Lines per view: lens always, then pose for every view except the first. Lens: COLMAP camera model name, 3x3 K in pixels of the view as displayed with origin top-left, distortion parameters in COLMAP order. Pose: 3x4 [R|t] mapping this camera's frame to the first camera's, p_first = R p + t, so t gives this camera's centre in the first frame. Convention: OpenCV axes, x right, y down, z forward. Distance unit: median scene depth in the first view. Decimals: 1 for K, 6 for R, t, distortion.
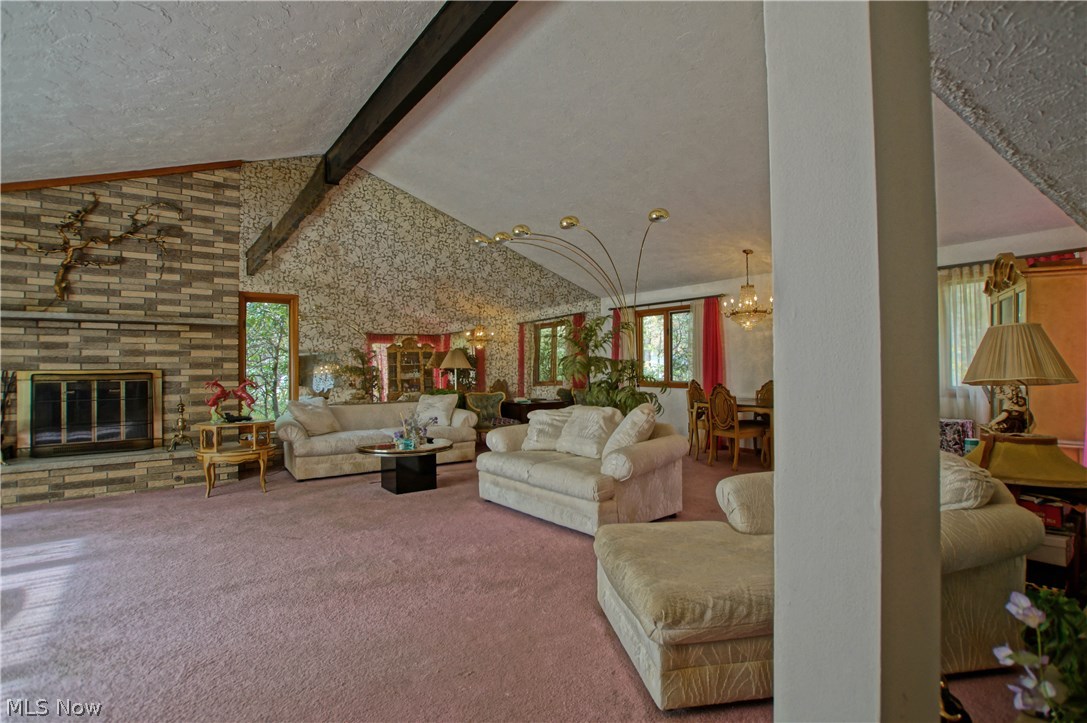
lens RADIAL K [[523.6, 0, 548.2], [0, 523.6, 360.2], [0, 0, 1]] dist [-0.024854, 0.006069]
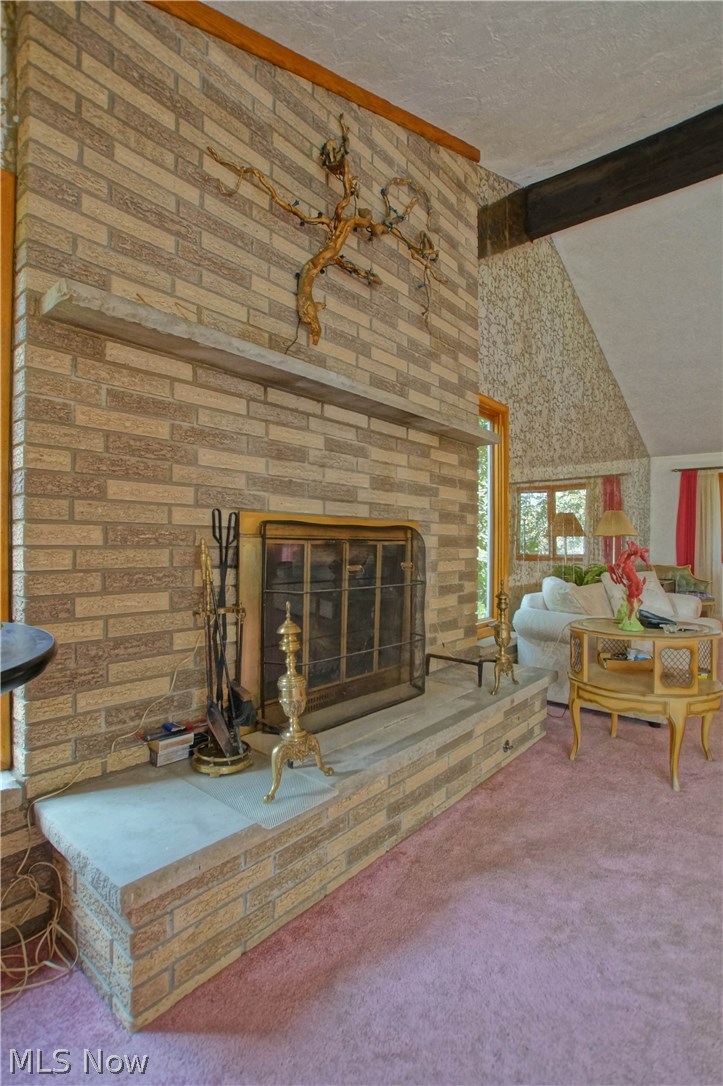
lens RADIAL K [[523.2, 0, 360.2], [0, 523.2, 545.0], [0, 0, 1]] dist [-0.024854, 0.006069]
pose [[0.978022, 0.004174, 0.208462, -0.927221], [-0.002861, 0.999974, -0.006601, 0.044912], [-0.208484, 0.005859, 0.978008, 0.543958]]
